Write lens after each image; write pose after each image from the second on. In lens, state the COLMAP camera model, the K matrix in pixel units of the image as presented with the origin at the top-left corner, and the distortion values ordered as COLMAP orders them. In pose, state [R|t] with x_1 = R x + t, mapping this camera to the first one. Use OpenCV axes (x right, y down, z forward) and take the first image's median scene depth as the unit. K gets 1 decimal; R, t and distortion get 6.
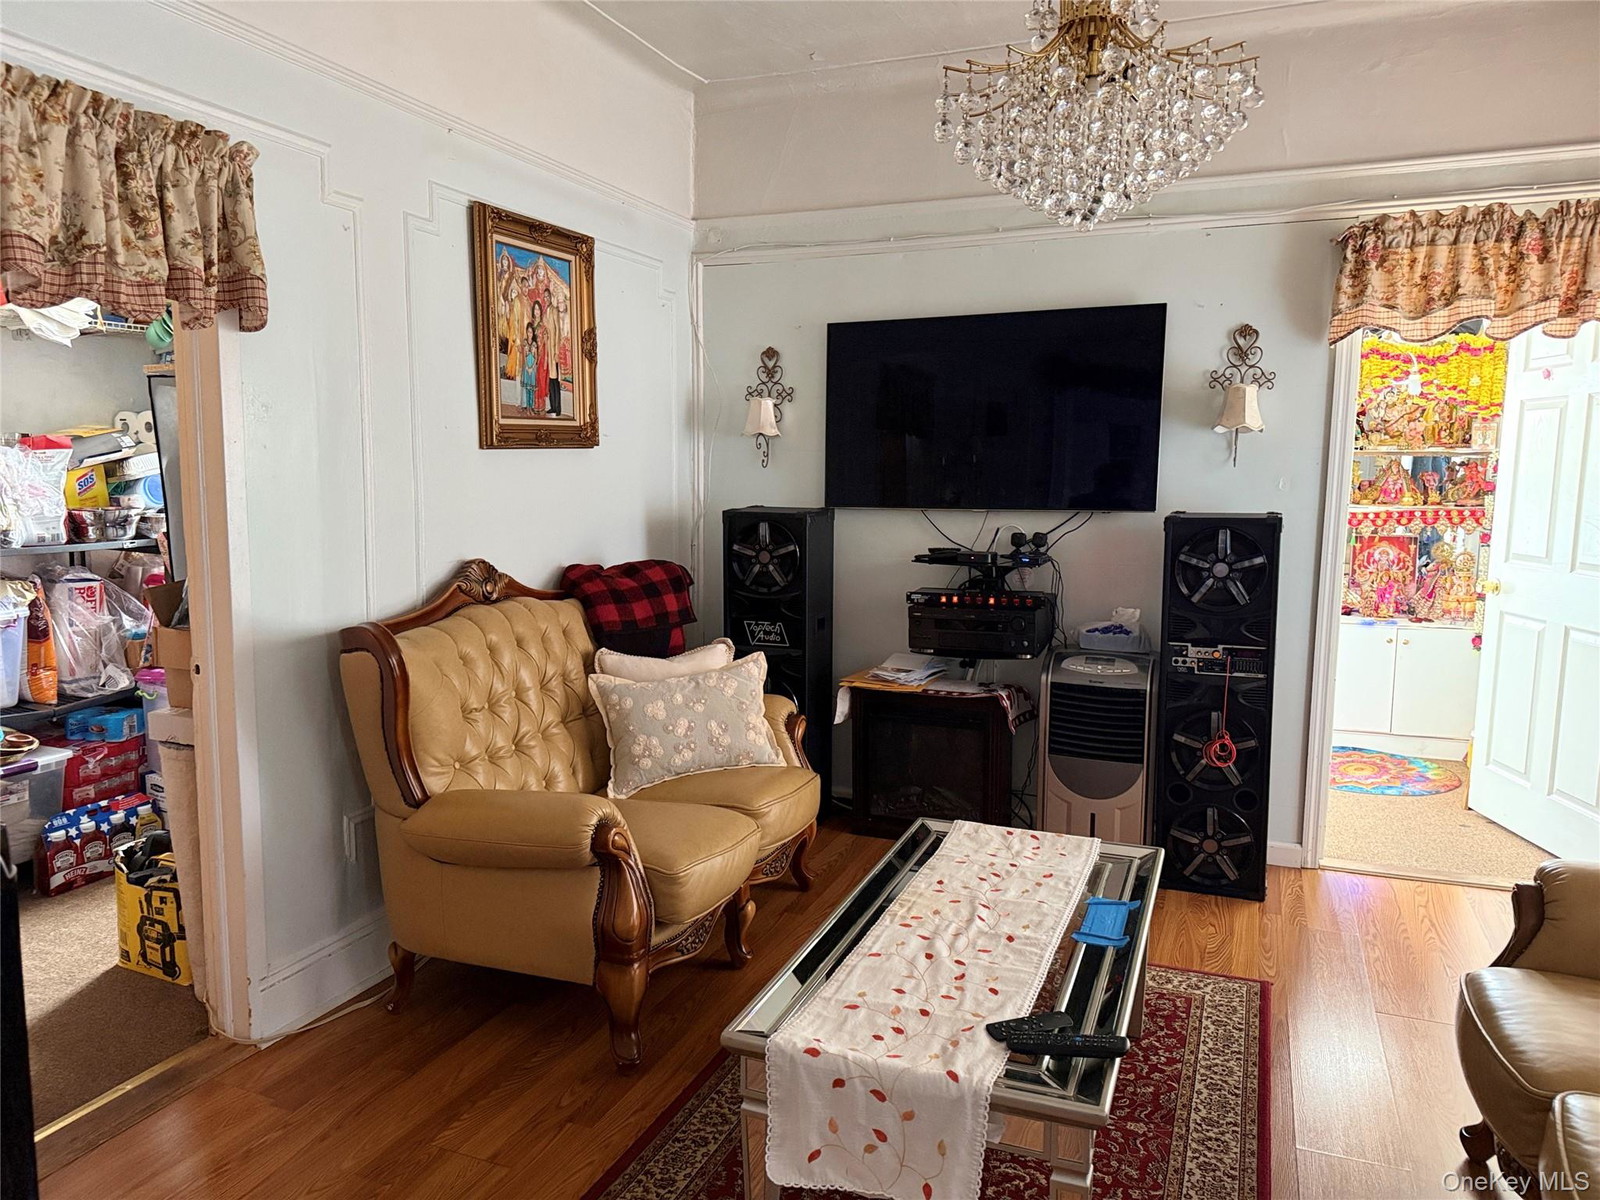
lens RADIAL K [[1107.9, 0, 800.0], [0, 1107.9, 600.0], [0, 0, 1]] dist [0.037153, -0.064787]
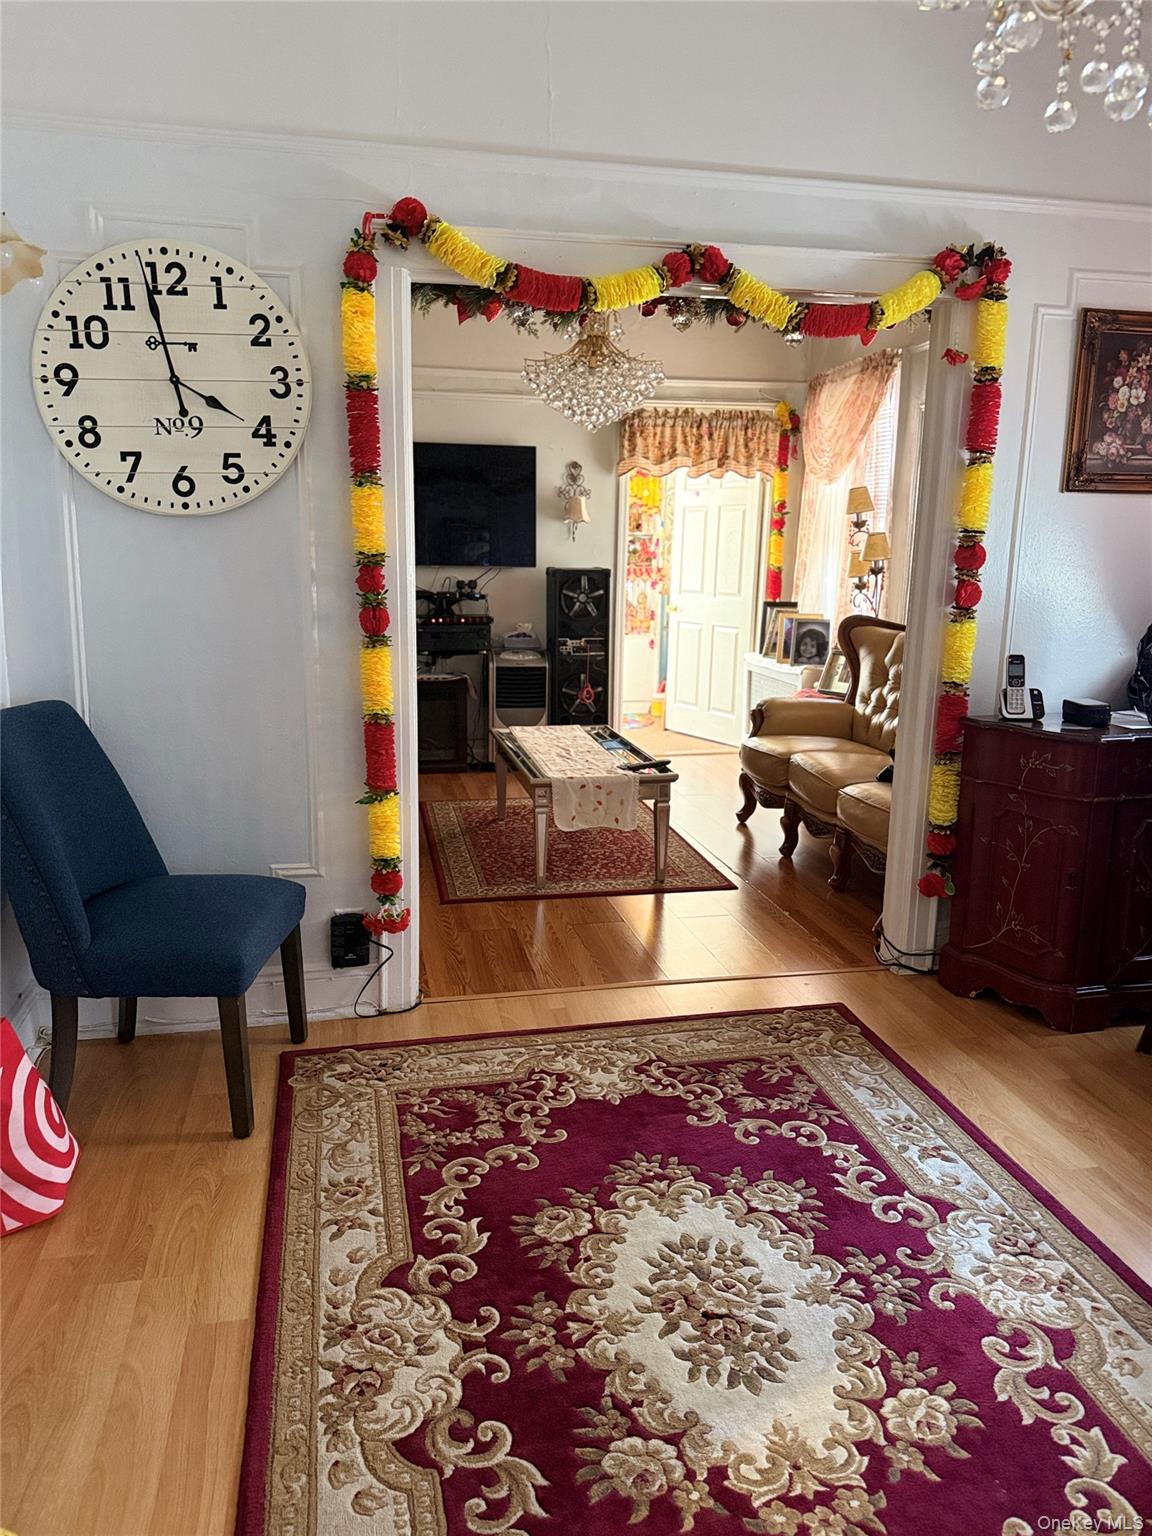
lens RADIAL K [[1063.6, 0, 568.9], [0, 1063.6, 786.4], [0, 0, 1]] dist [0.037153, -0.064787]
pose [[0.829446, -0.115253, 0.546568, -0.657131], [0.054890, 0.990564, 0.125579, 0.061149], [-0.555884, -0.074160, 0.827945, -0.499149]]
